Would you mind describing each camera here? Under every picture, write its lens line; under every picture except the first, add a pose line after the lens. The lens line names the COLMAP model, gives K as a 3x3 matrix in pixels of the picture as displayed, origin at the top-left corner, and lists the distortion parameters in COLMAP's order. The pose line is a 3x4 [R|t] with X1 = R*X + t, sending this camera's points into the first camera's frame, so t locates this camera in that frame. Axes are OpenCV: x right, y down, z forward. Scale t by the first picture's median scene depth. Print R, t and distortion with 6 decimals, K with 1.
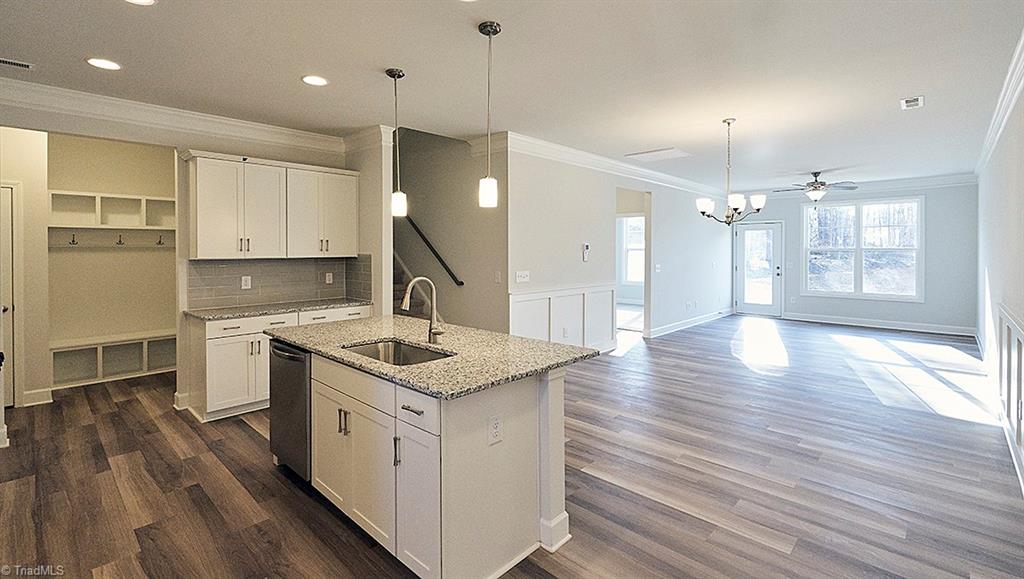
lens RADIAL K [[458.3, 0, 508.9], [0, 458.3, 254.1], [0, 0, 1]] dist [0.003731, -0.000697]
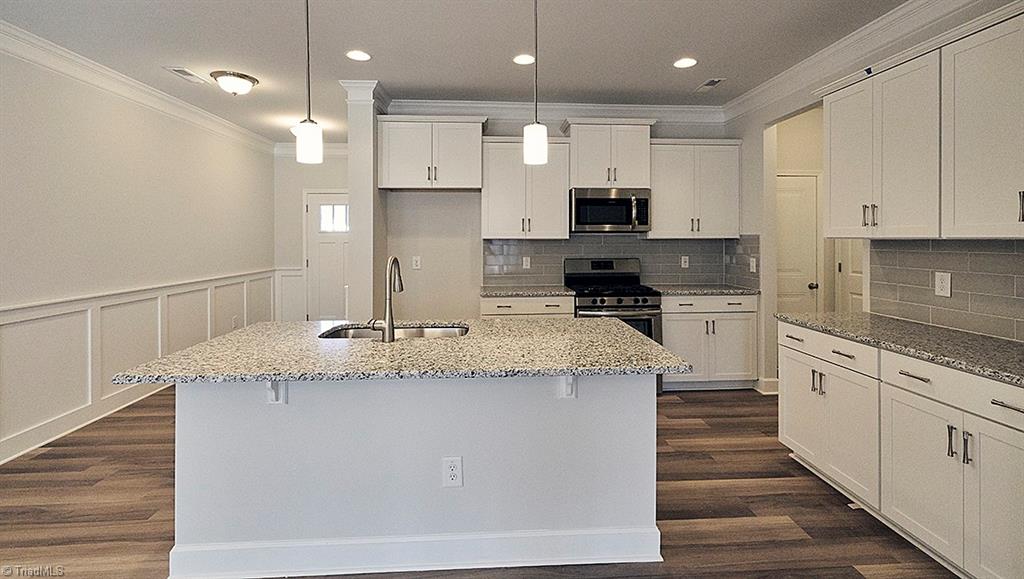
lens RADIAL K [[458.3, 0, 522.6], [0, 458.3, 239.9], [0, 0, 1]] dist [0.003731, -0.000697]
pose [[-0.666202, 0.010166, -0.745702, 0.115874], [-0.002286, 0.999875, 0.015673, 0.002285], [0.745768, 0.012146, -0.666095, 0.745297]]
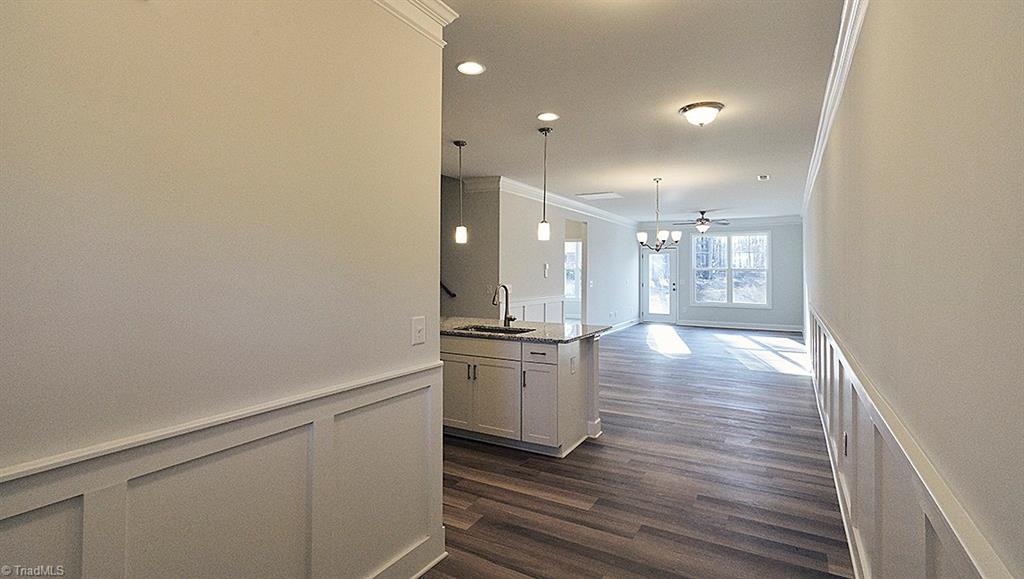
lens RADIAL K [[483.5, 0, 518.4], [0, 483.5, 261.2], [0, 0, 1]] dist [-0.004141, -0.000178]
pose [[0.968493, 0.009420, 0.248862, -0.236238], [-0.002428, 0.999594, -0.028389, 0.008598], [-0.249028, 0.026891, 0.968123, -0.263424]]
